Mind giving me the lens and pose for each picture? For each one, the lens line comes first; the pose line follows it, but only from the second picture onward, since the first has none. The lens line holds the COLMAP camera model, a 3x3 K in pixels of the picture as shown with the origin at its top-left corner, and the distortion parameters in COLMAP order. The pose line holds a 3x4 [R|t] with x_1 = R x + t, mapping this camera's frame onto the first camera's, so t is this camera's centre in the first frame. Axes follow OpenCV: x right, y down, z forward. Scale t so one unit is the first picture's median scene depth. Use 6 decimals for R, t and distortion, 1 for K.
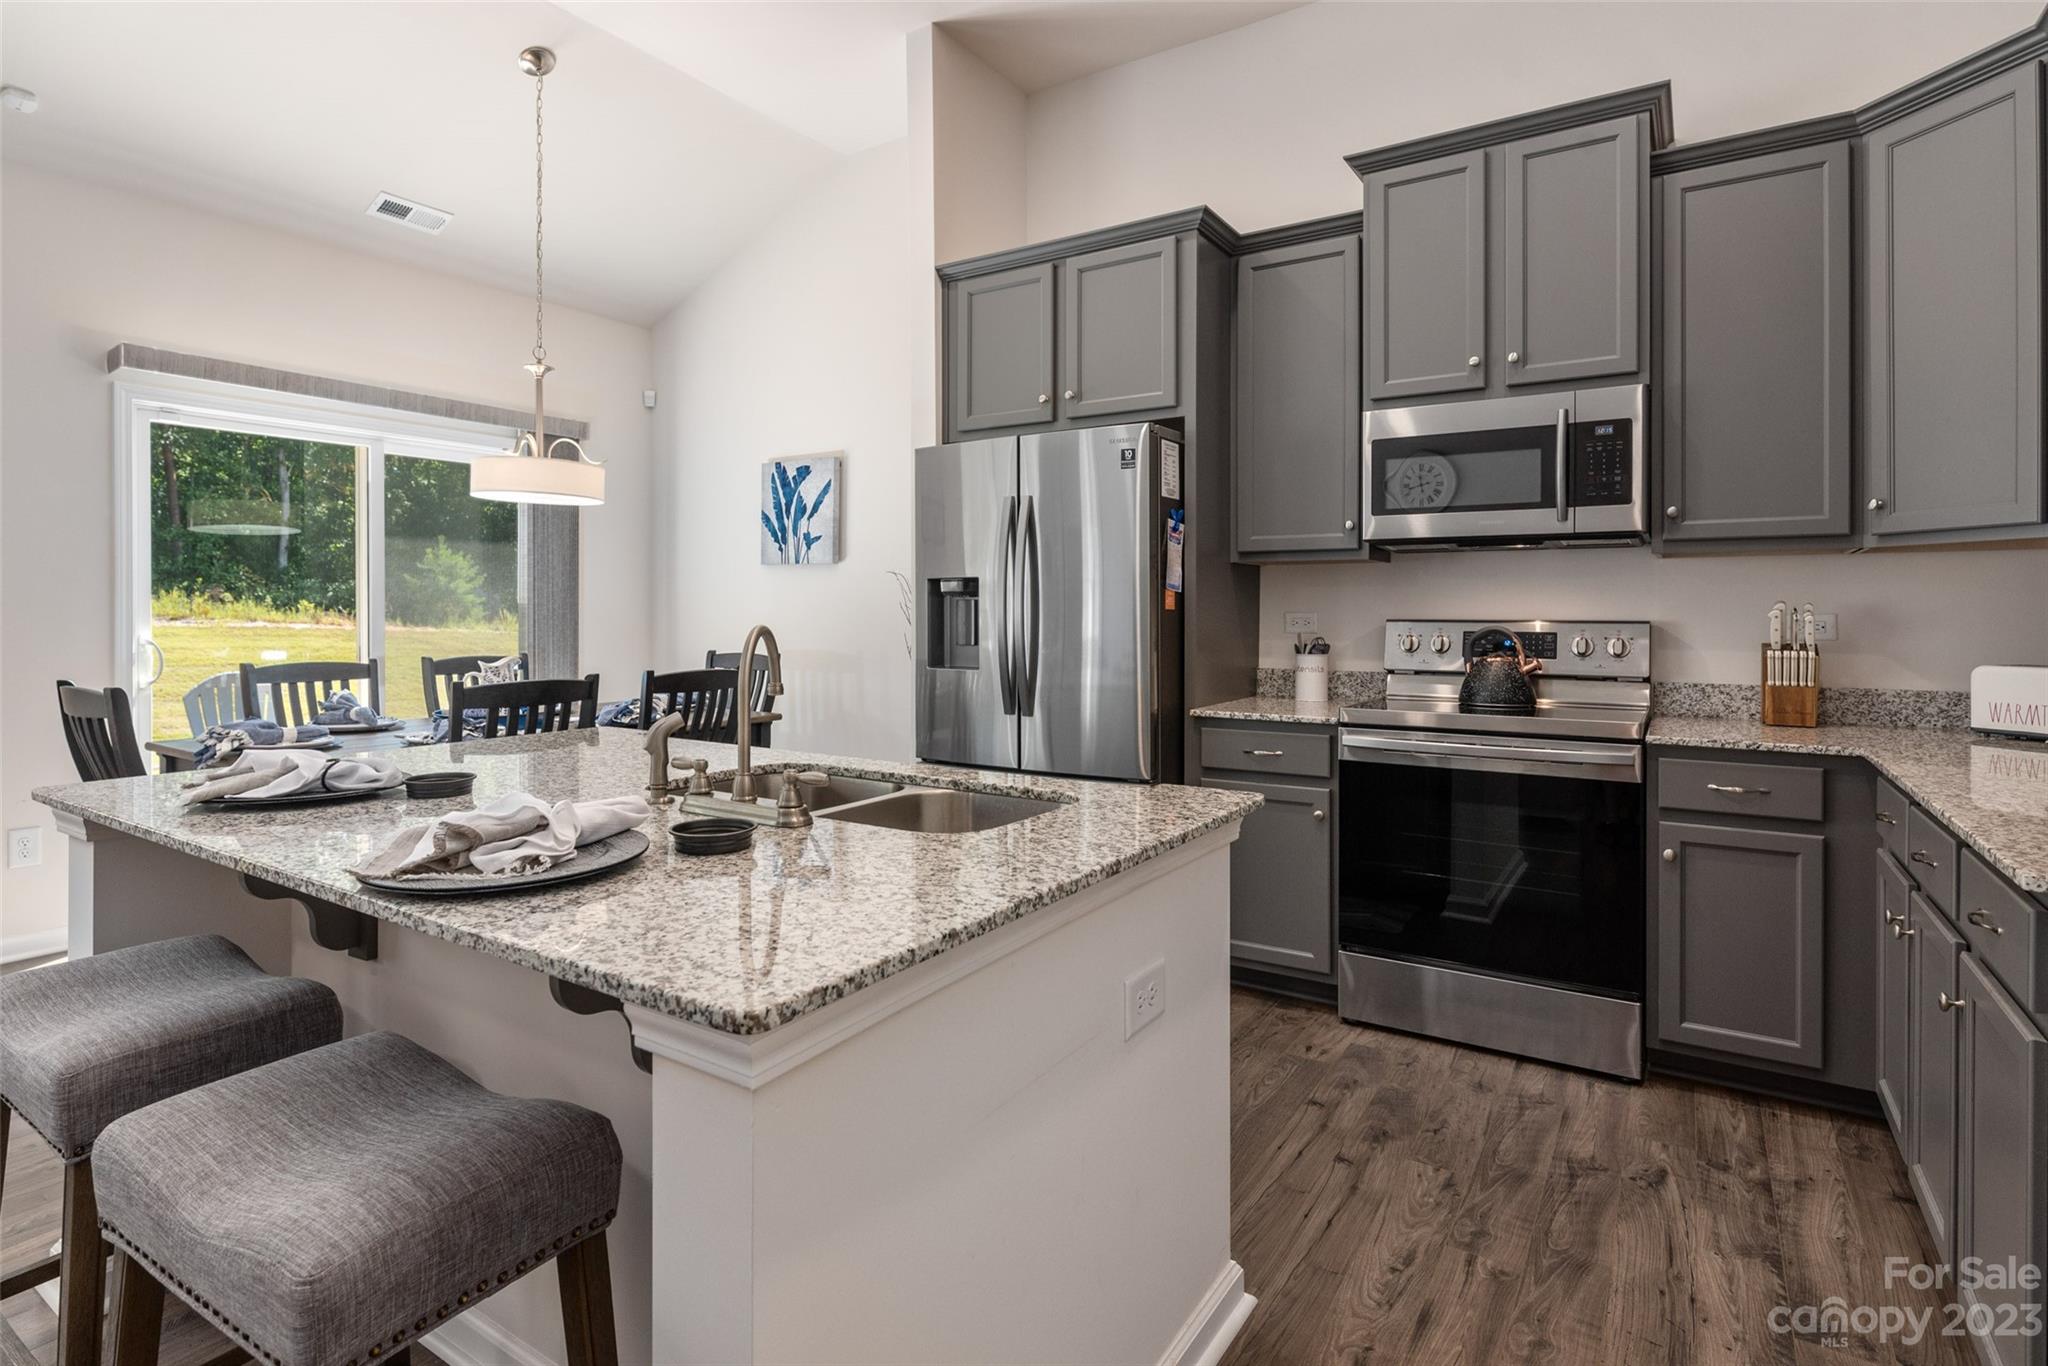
lens RADIAL K [[1034.0, 0, 1005.8], [0, 1034.0, 611.8], [0, 0, 1]] dist [-0.005231, 0.001148]
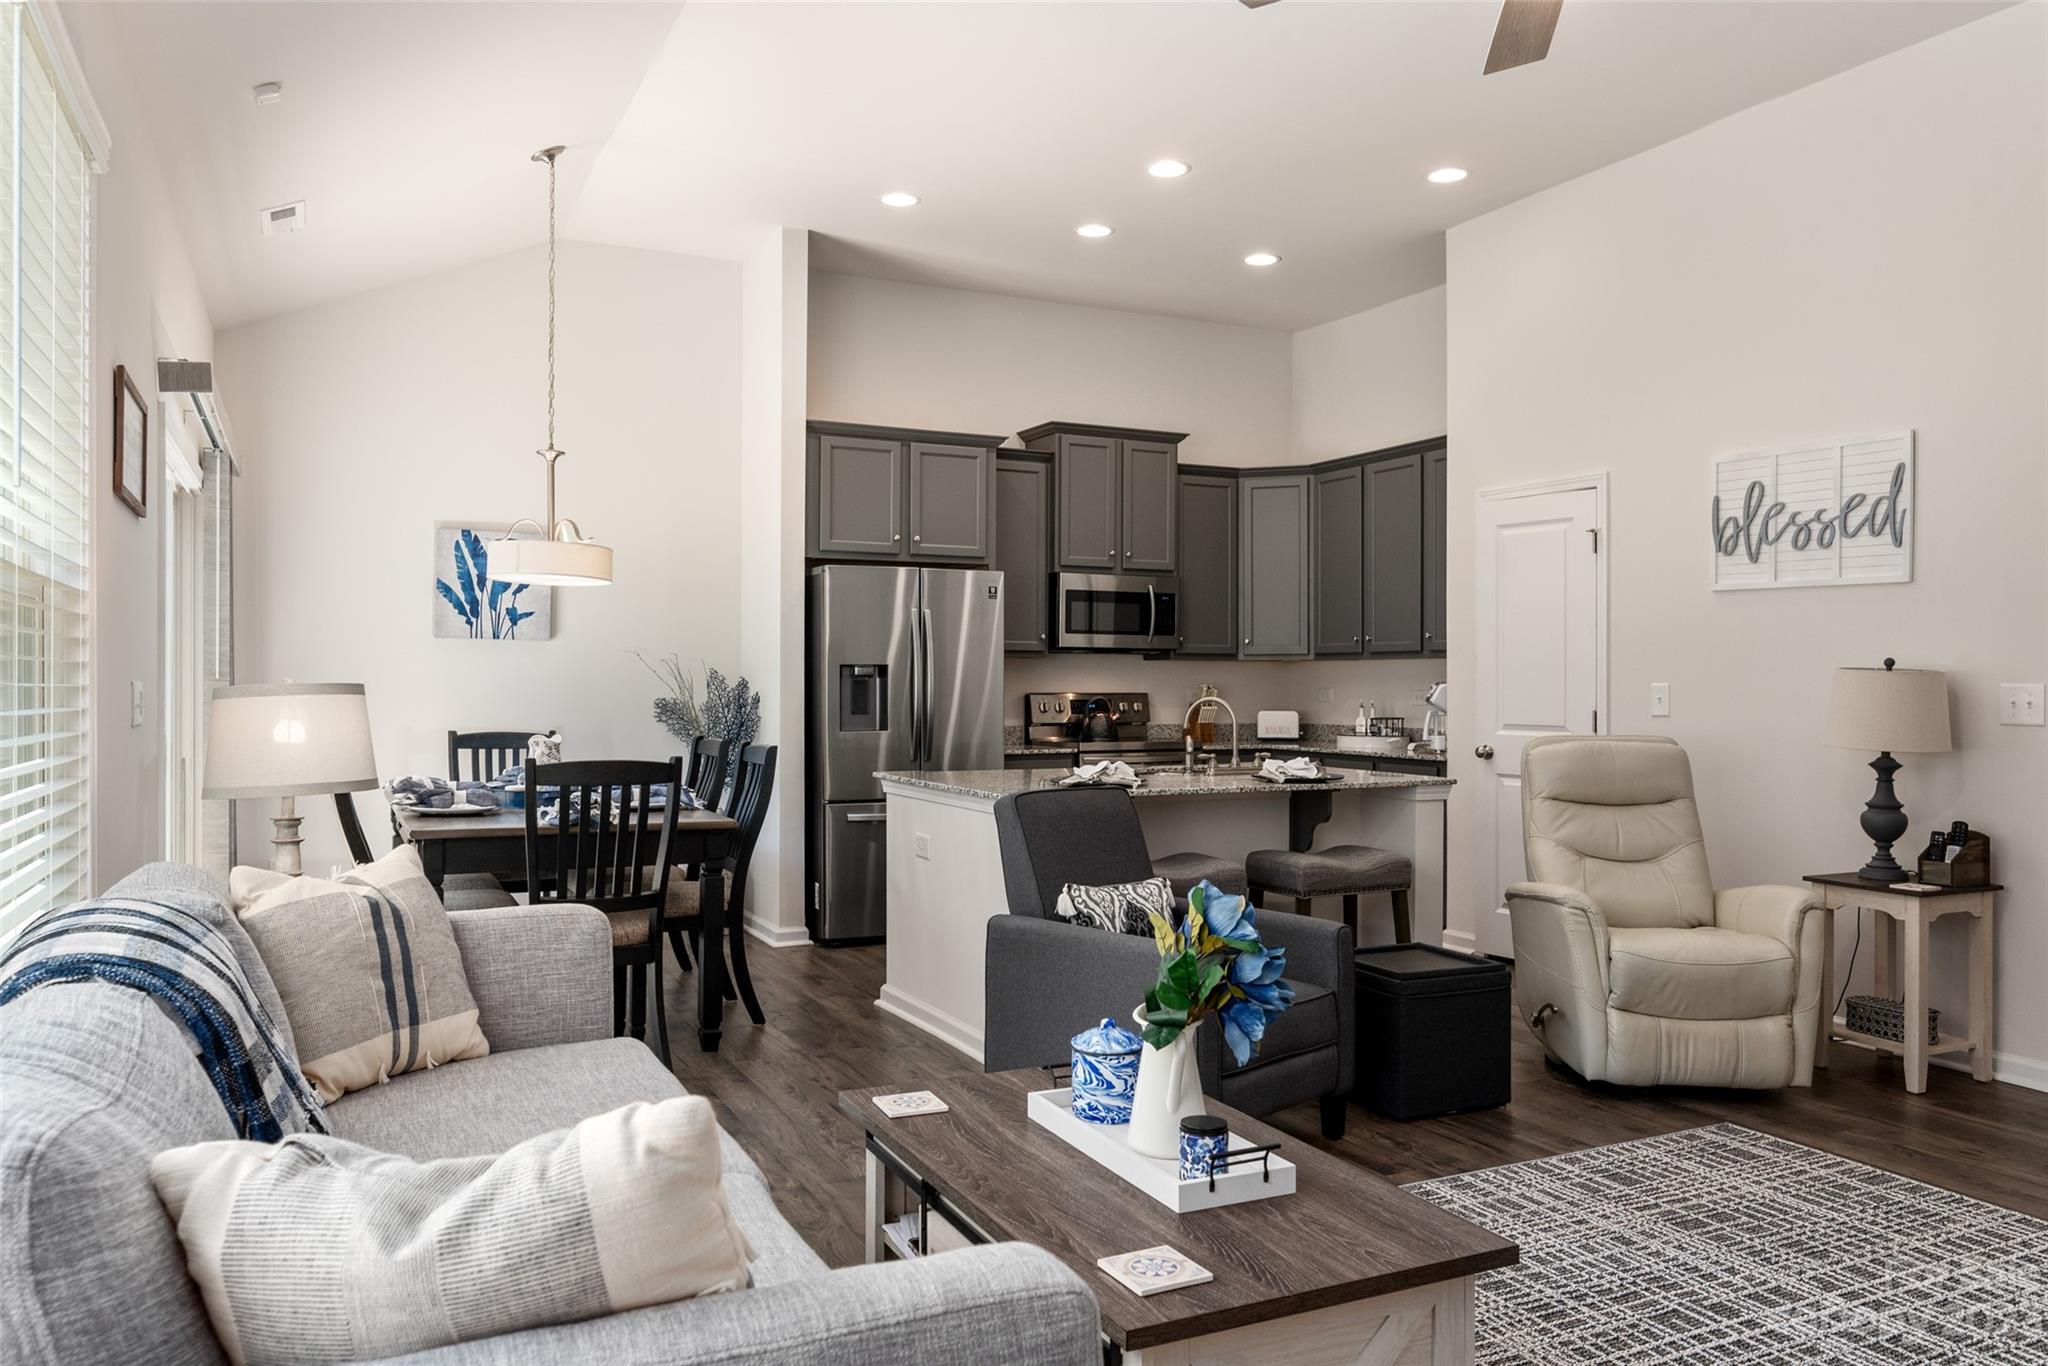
lens RADIAL K [[1438.8, 0, 1007.1], [0, 1438.8, 678.1], [0, 0, 1]] dist [0.001367, -0.008066]
pose [[0.510233, 0.003962, 0.860027, -1.508348], [-0.000486, 0.999991, -0.004318, -0.006397], [-0.860036, 0.001785, 0.510230, -0.123448]]
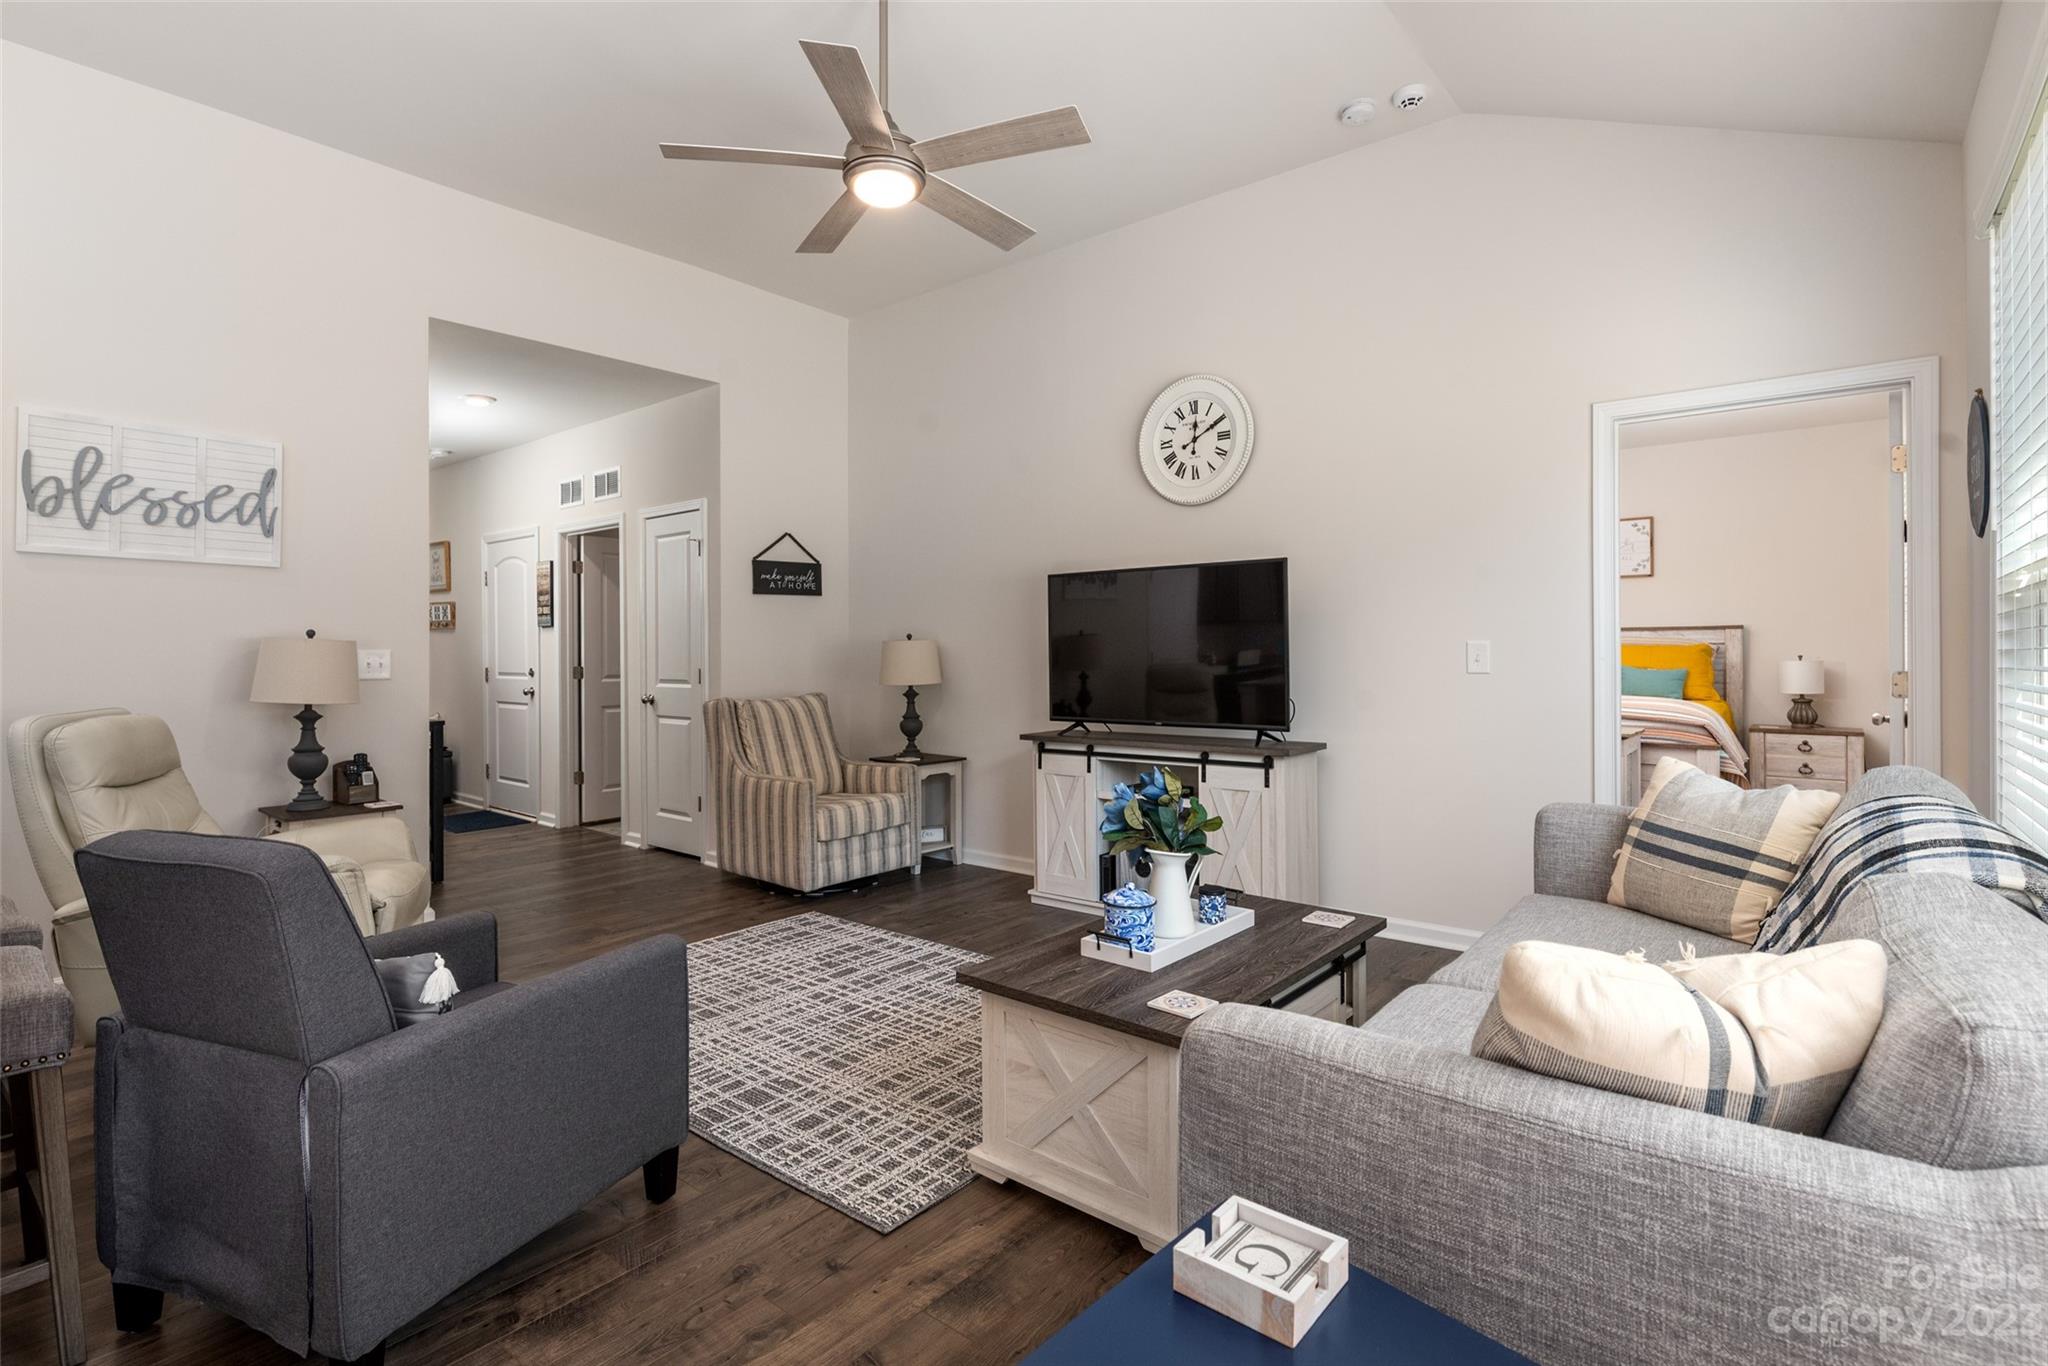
lens RADIAL K [[985.2, 0, 1014.1], [0, 985.2, 644.1], [0, 0, 1]] dist [0.004740, -0.000116]
pose [[-0.994112, 0.006327, 0.108176, -0.910280], [0.006334, 0.999980, -0.000280, -0.009103], [-0.108176, 0.000407, -0.994132, 0.824690]]
